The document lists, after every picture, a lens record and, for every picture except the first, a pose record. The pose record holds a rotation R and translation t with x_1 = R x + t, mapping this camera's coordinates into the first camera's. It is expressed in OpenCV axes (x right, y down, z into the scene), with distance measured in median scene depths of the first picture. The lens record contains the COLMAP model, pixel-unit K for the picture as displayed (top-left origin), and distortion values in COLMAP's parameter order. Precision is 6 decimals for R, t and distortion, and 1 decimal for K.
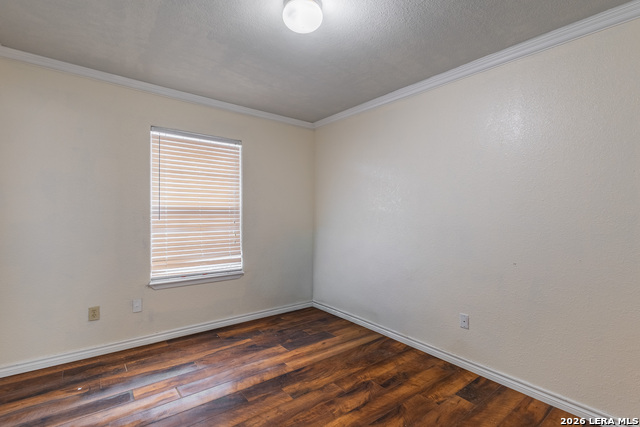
lens RADIAL K [[292.1, 0, 320.0], [0, 292.1, 213.5], [0, 0, 1]] dist [0.001554, 0.000120]
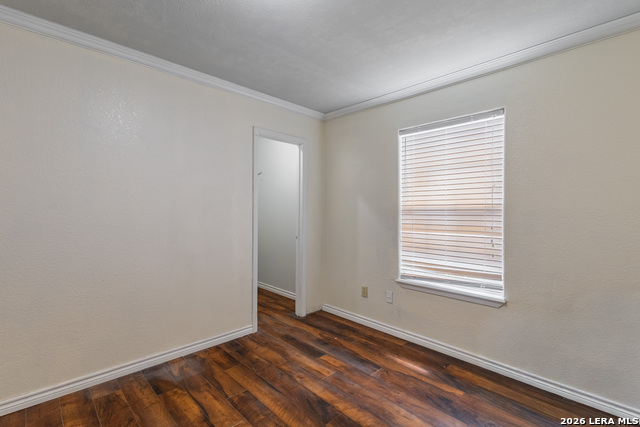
lens RADIAL K [[292.1, 0, 320.0], [0, 292.1, 213.5], [0, 0, 1]] dist [0.001554, 0.000120]
pose [[0.089211, -0.003978, -0.996005, 0.495588], [0.005581, 0.999978, -0.003494, 0.003402], [0.995997, -0.005247, 0.089231, 0.702526]]
